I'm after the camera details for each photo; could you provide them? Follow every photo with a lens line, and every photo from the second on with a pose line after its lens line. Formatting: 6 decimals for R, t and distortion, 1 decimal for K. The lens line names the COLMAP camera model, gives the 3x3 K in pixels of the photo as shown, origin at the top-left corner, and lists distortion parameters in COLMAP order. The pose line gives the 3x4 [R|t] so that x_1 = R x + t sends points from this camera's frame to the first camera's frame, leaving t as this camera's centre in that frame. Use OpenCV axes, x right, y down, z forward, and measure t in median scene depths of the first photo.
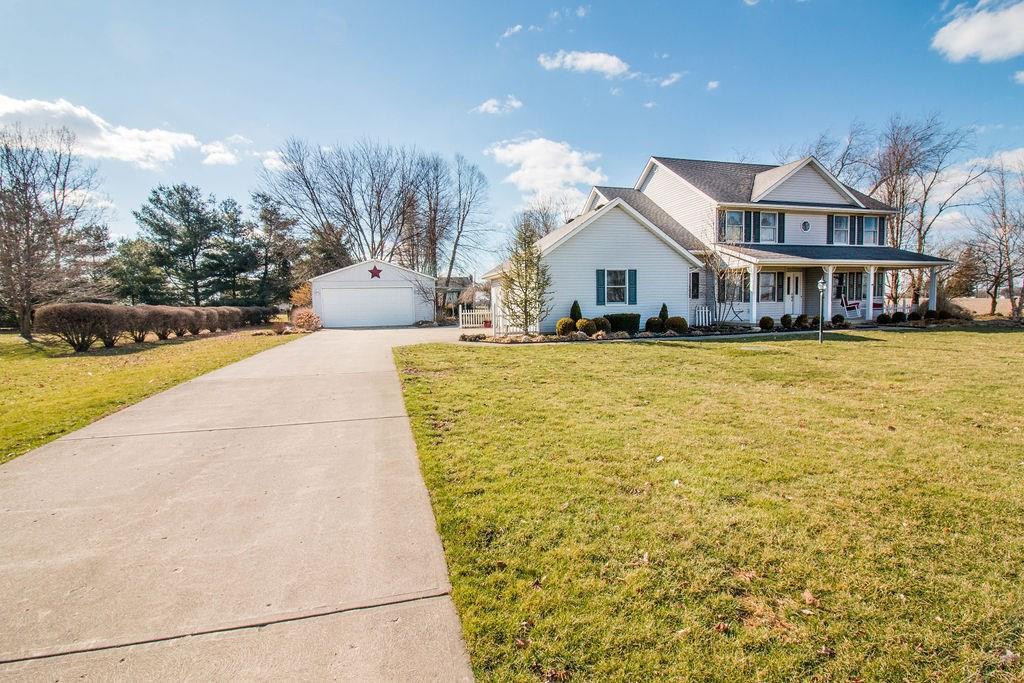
lens RADIAL K [[465.8, 0, 514.2], [0, 465.8, 336.3], [0, 0, 1]] dist [-0.013338, -0.001142]
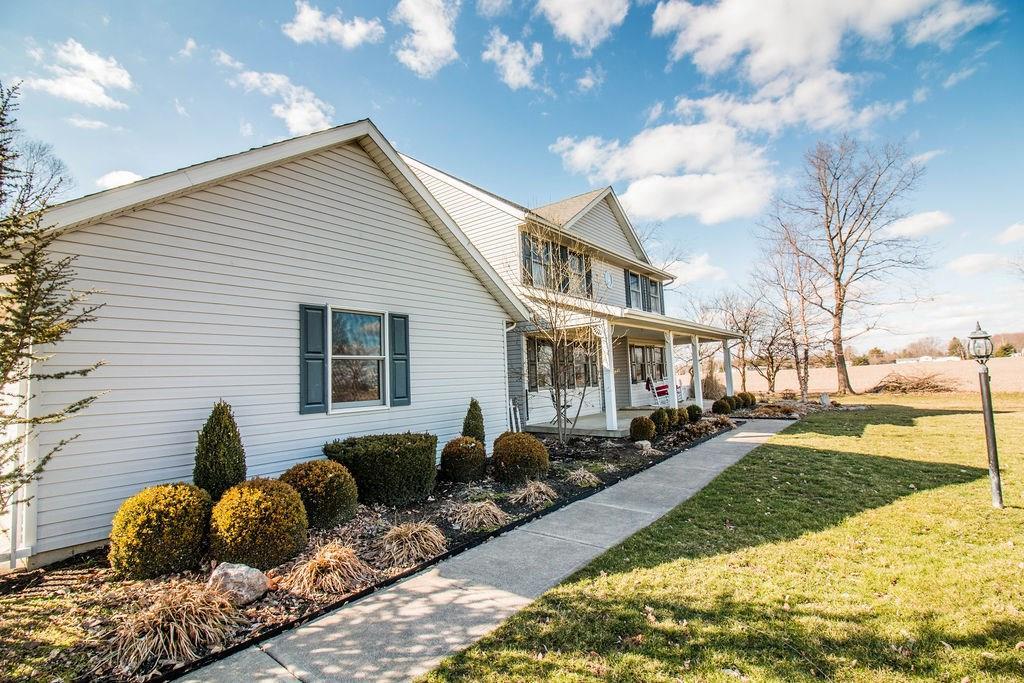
lens RADIAL K [[465.8, 0, 514.2], [0, 465.8, 336.3], [0, 0, 1]] dist [-0.013338, -0.001142]
pose [[0.791794, 0.050172, 0.608724, 0.096064], [0.055234, 0.986656, -0.153166, -0.061593], [-0.608285, 0.154898, 0.778457, 0.645156]]
